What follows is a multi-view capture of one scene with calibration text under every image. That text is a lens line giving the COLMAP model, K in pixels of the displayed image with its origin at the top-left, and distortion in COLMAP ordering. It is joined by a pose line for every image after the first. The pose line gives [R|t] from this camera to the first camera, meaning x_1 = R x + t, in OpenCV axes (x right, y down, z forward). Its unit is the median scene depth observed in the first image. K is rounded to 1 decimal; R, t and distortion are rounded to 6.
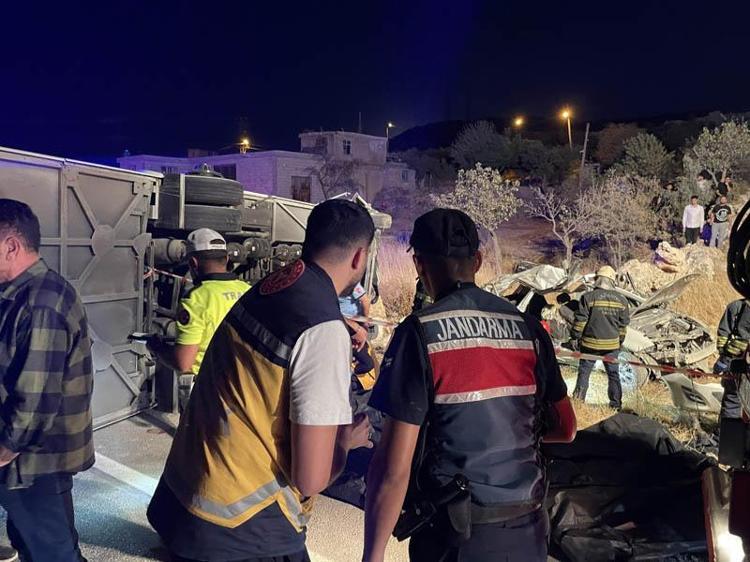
lens RADIAL K [[571.7, 0, 375.0], [0, 571.7, 281.0], [0, 0, 1]] dist [0.101649, -0.152439]
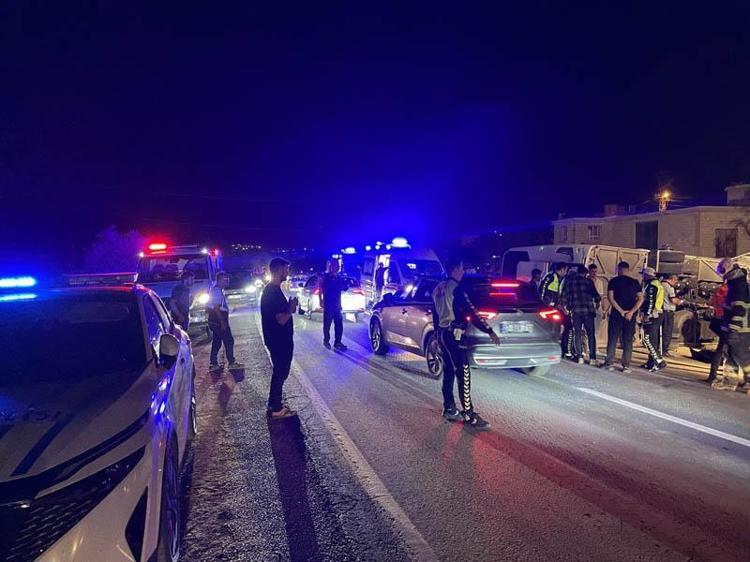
lens RADIAL K [[571.7, 0, 375.0], [0, 571.7, 281.0], [0, 0, 1]] dist [0.101649, -0.152439]
pose [[0.781300, 0.013512, -0.624010, 0.068775], [-0.069041, 0.995501, -0.064888, 0.048721], [0.620326, 0.093780, 0.778718, -0.428569]]
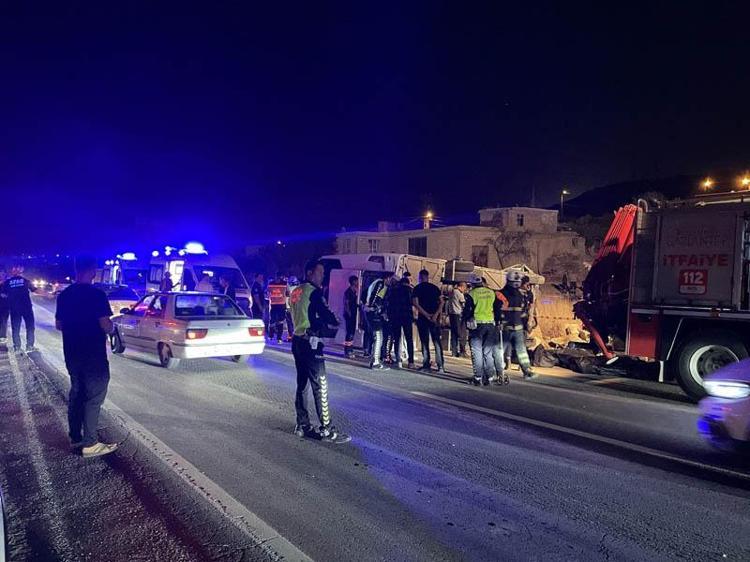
lens RADIAL K [[571.7, 0, 375.0], [0, 571.7, 281.0], [0, 0, 1]] dist [0.101649, -0.152439]
pose [[0.956581, 0.006726, -0.291388, 0.023476], [-0.038677, 0.993822, -0.104030, 0.052147], [0.288888, 0.110783, 0.950932, -0.422581]]
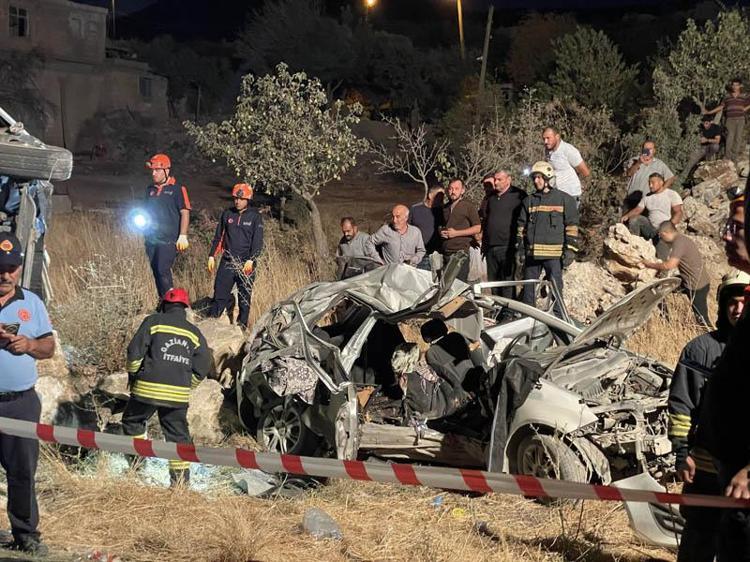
lens RADIAL K [[1117.1, 0, 375.0], [0, 1117.1, 281.0], [0, 0, 1]] dist [0.237387, -0.594294]
pose [[0.970201, 0.002010, 0.242292, 0.022242], [0.002904, 0.999797, -0.019923, 0.003564], [-0.242283, 0.020033, 0.969999, 0.037432]]
